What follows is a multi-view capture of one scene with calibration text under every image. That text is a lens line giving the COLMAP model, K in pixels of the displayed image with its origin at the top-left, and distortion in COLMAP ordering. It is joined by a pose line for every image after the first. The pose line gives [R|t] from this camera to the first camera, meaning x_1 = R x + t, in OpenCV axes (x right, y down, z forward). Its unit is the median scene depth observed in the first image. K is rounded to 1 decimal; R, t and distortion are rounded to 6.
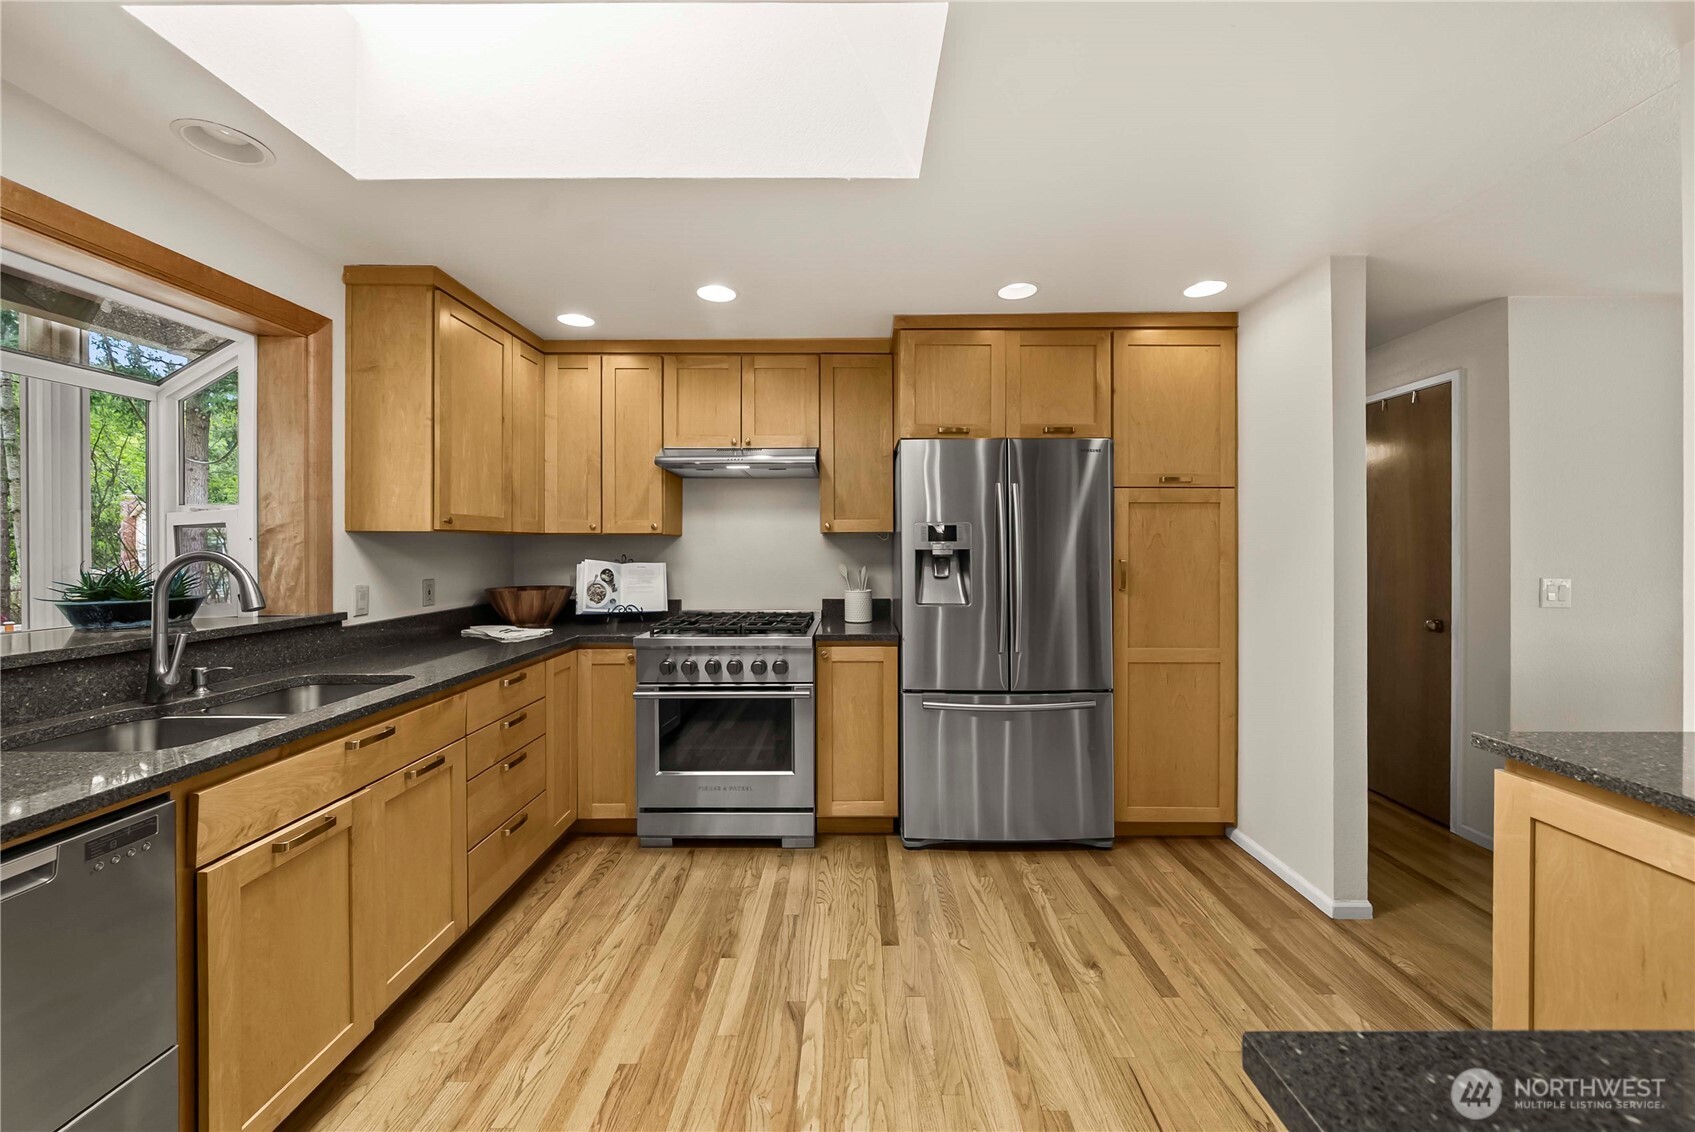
lens RADIAL K [[621.3, 0, 850.3], [0, 621.3, 549.5], [0, 0, 1]] dist [-0.000254, 0.000034]
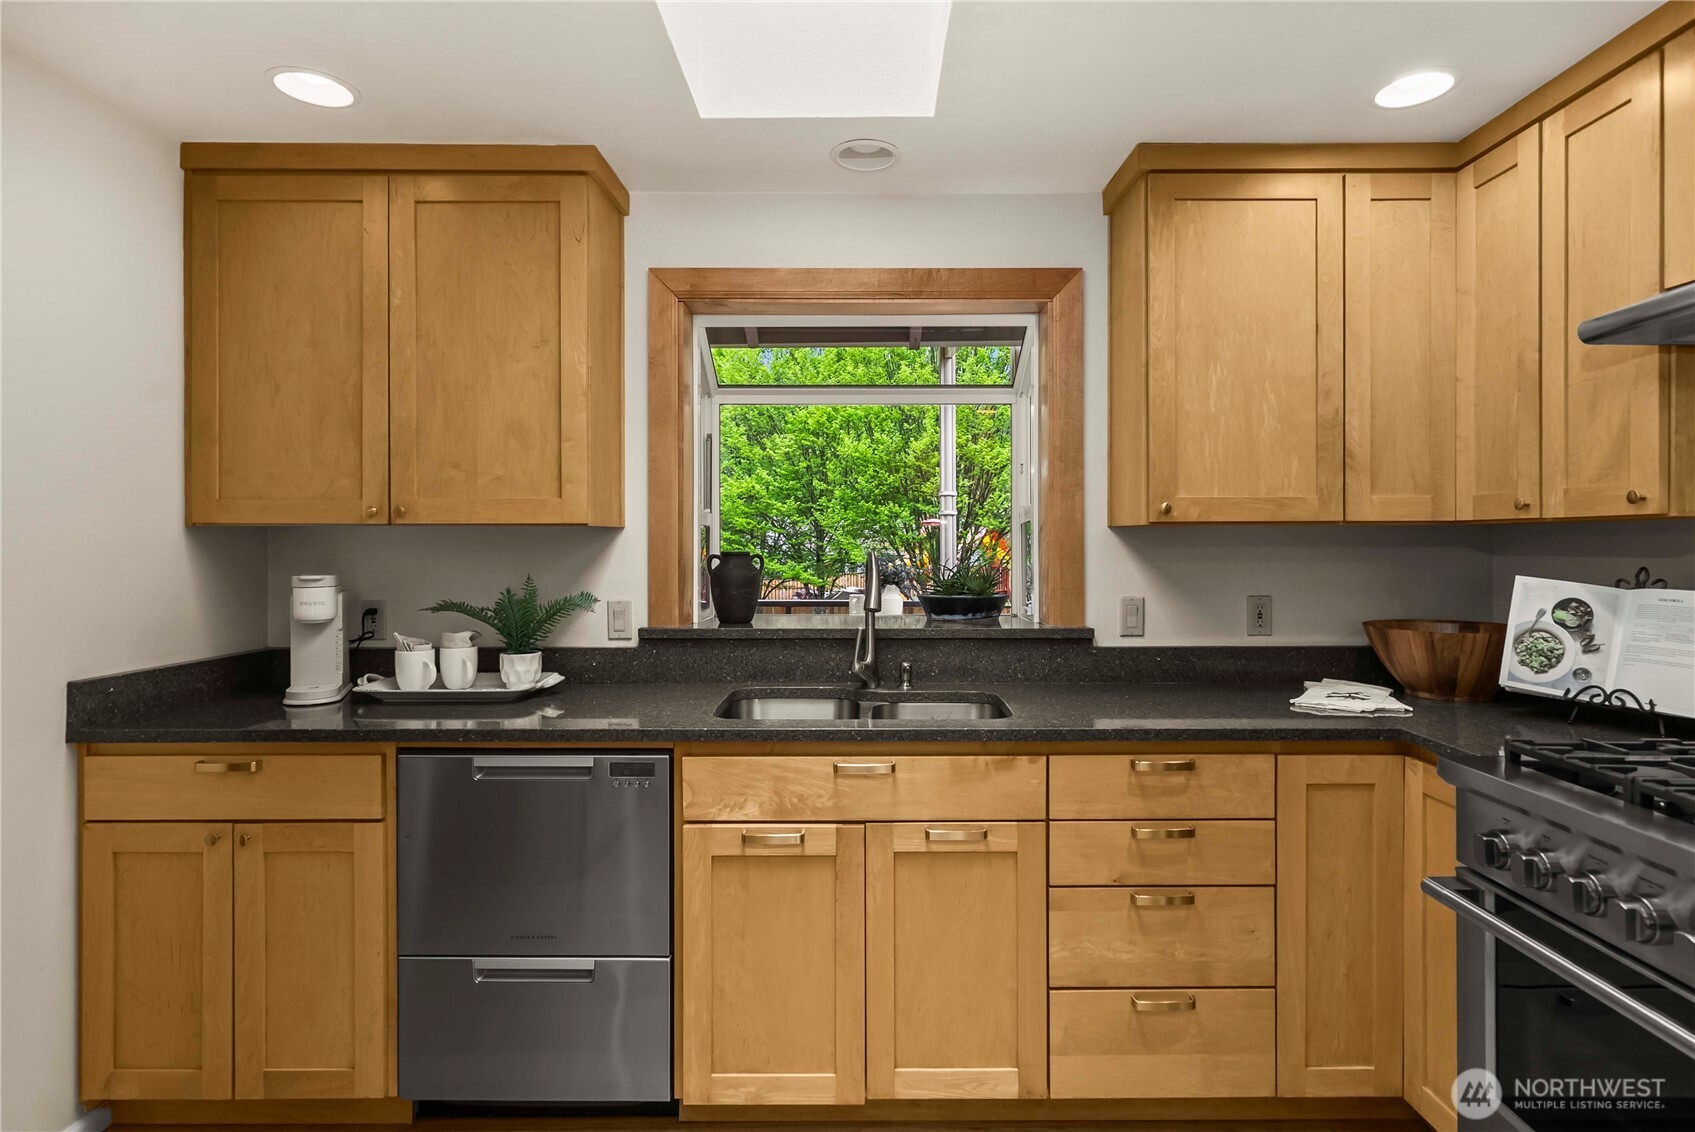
lens RADIAL K [[897.3, 0, 855.4], [0, 897.3, 544.6], [0, 0, 1]] dist [0.000766, 0.000056]
pose [[0.001447, 0.003400, -0.999993, 0.301316], [-0.005325, 0.999980, 0.003392, -0.007913], [0.999985, 0.005320, 0.001465, 0.614849]]
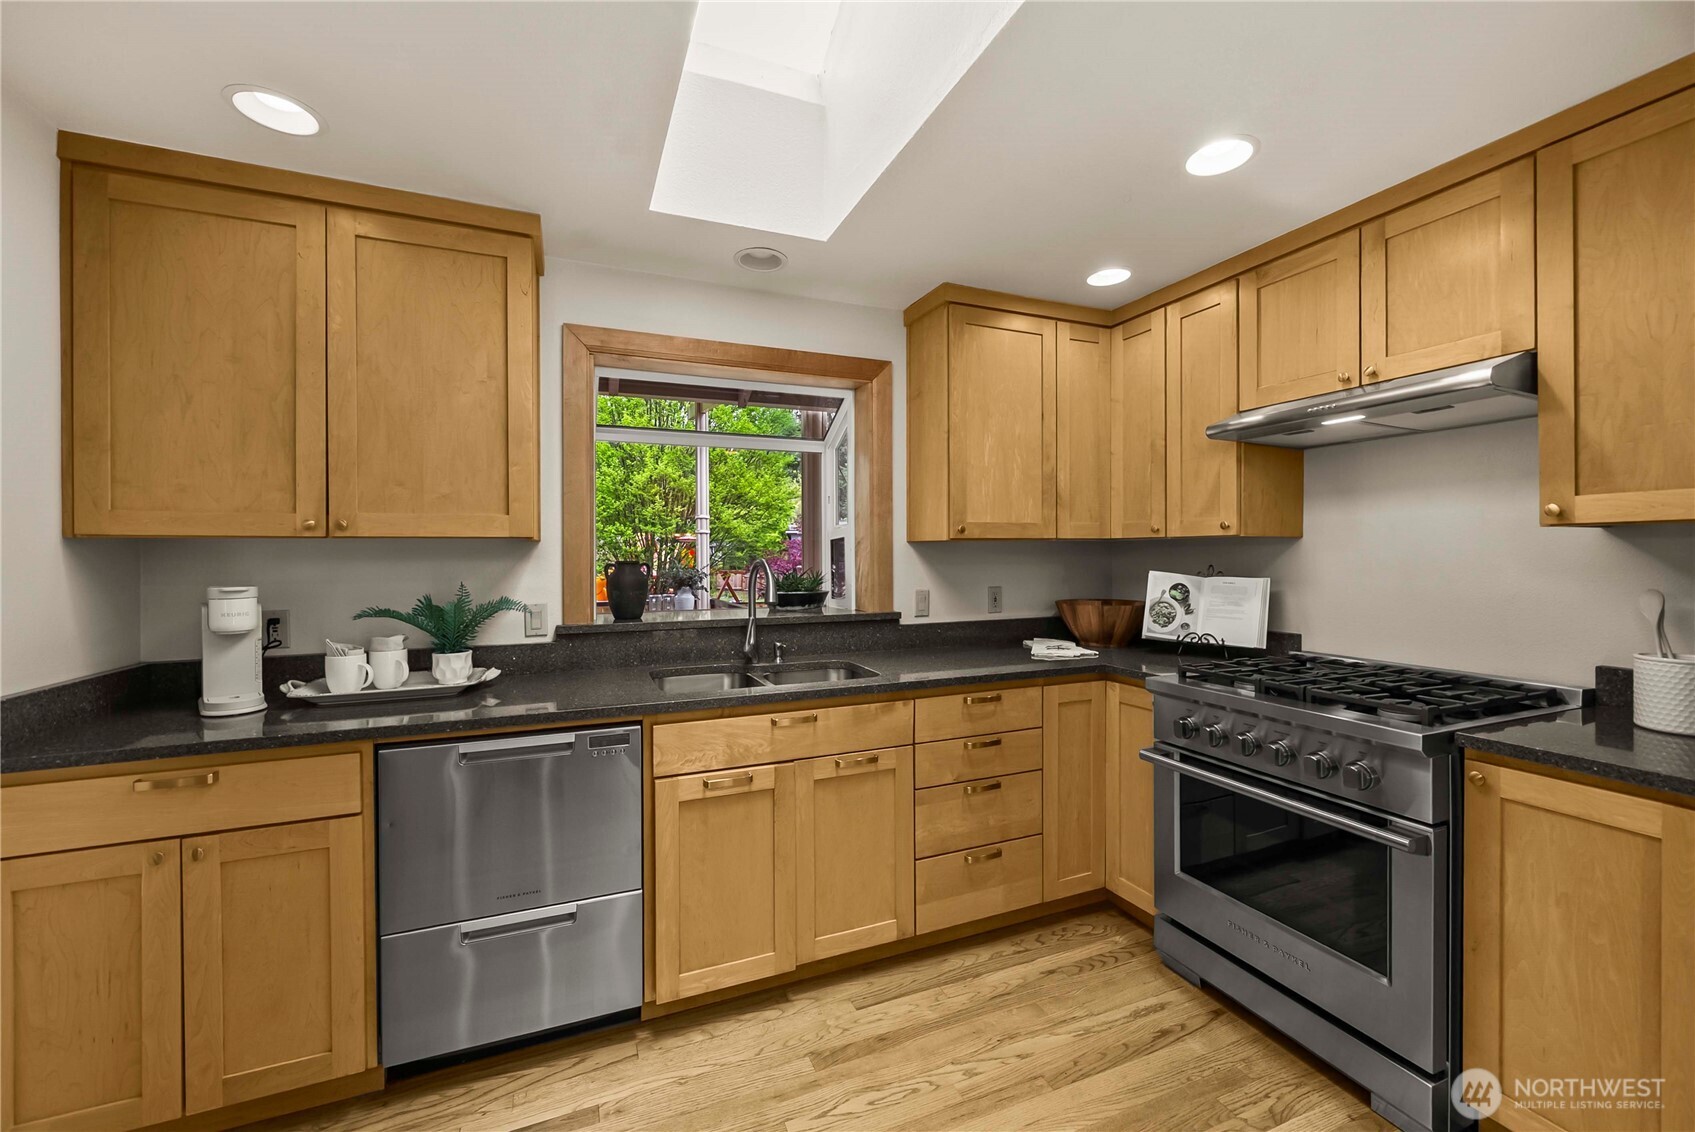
lens RADIAL K [[680.0, 0, 845.5], [0, 680.0, 558.9], [0, 0, 1]] dist [-0.001783, -0.000316]
pose [[0.386061, 0.005719, -0.922456, 0.276125], [-0.001052, 0.999983, 0.005759, -0.004068], [0.922473, -0.001253, 0.386060, 0.372385]]
